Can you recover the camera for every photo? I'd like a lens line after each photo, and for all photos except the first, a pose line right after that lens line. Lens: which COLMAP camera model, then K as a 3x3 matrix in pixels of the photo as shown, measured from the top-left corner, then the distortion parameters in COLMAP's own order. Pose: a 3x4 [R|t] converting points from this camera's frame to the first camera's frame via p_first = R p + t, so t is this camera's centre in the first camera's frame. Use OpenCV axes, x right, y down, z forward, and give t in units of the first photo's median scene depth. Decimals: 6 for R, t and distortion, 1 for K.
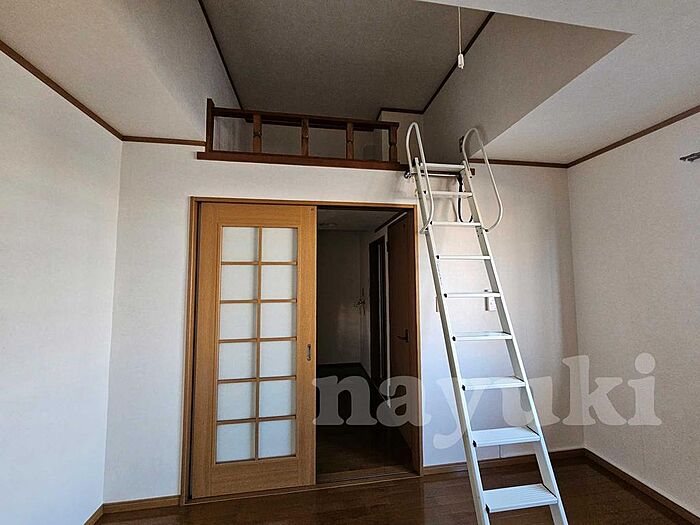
lens RADIAL K [[287.5, 0, 352.0], [0, 287.5, 260.3], [0, 0, 1]] dist [-0.001272, -0.000457]
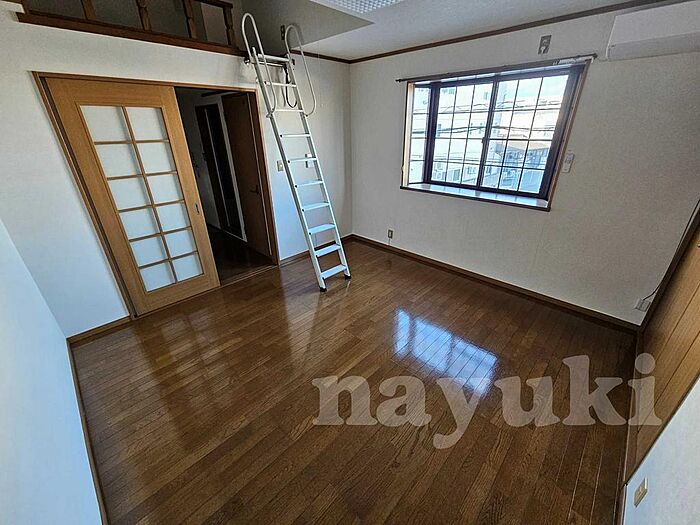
lens RADIAL K [[287.5, 0, 352.0], [0, 287.5, 260.3], [0, 0, 1]] dist [-0.001272, -0.000457]
pose [[0.801858, -0.255886, 0.539950, -0.360899], [-0.035492, 0.881667, 0.470535, -0.144723], [-0.596459, -0.396467, 0.697890, -0.525712]]
